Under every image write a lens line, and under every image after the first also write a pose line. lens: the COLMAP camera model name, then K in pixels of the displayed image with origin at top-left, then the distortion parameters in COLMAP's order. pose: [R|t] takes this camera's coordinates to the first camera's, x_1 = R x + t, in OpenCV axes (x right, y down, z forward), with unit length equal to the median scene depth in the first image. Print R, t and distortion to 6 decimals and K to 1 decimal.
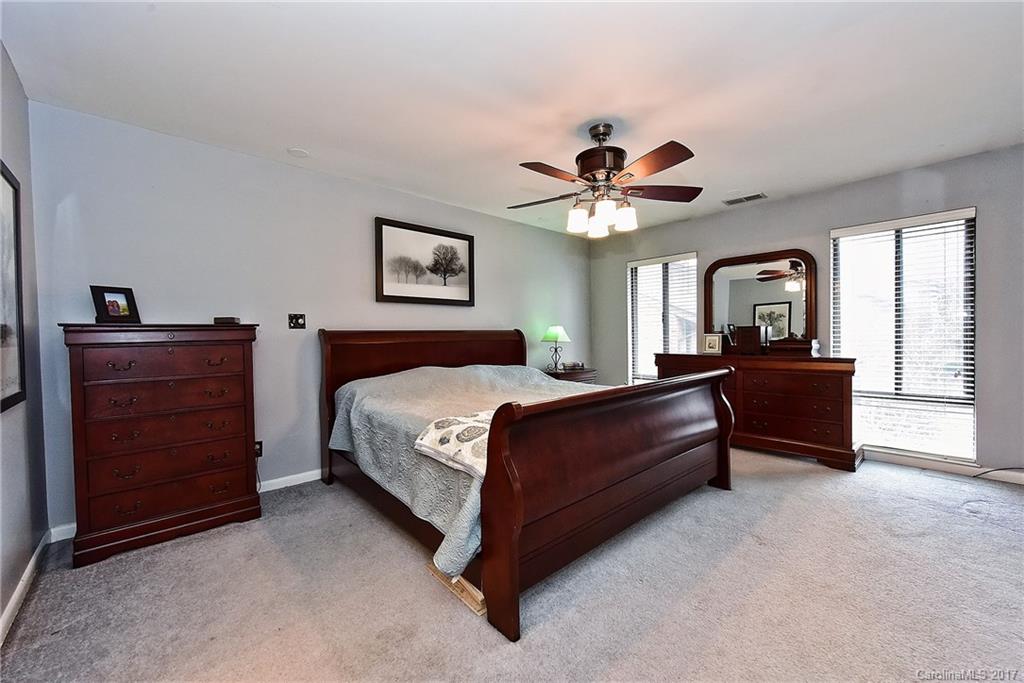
lens RADIAL K [[408.8, 0, 516.9], [0, 408.8, 343.1], [0, 0, 1]] dist [-0.002991, -0.000437]
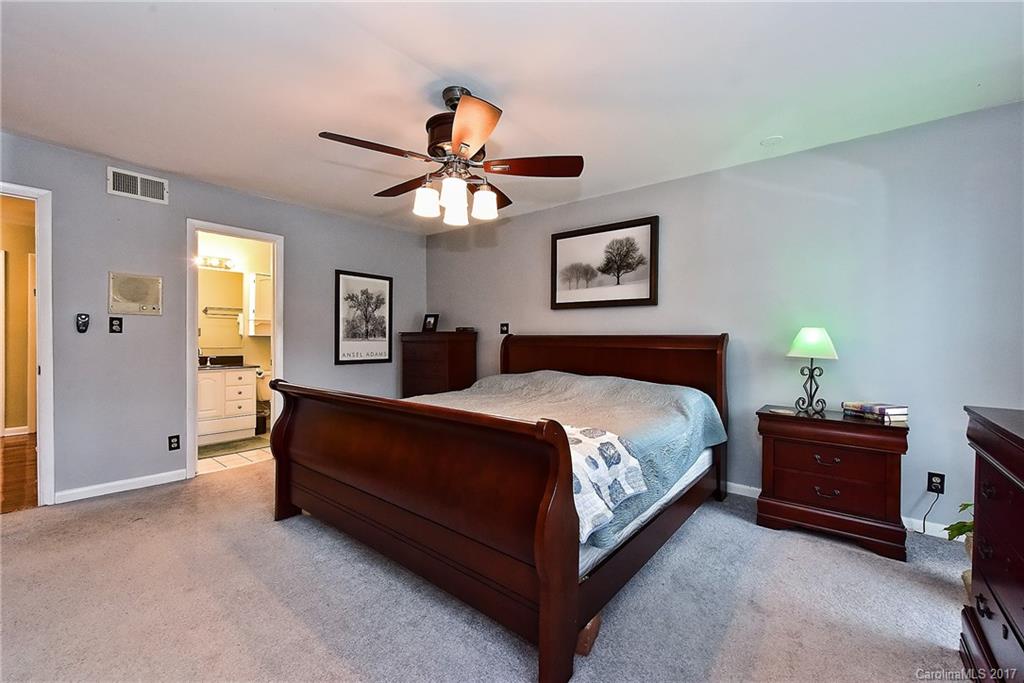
lens RADIAL K [[420.1, 0, 510.0], [0, 420.1, 340.6], [0, 0, 1]] dist [0.003695, 0.000061]
pose [[0.137378, 0.018300, -0.990350, 0.718103], [-0.028231, 0.999495, 0.014553, -0.027267], [0.990116, 0.025960, 0.137826, 0.666142]]
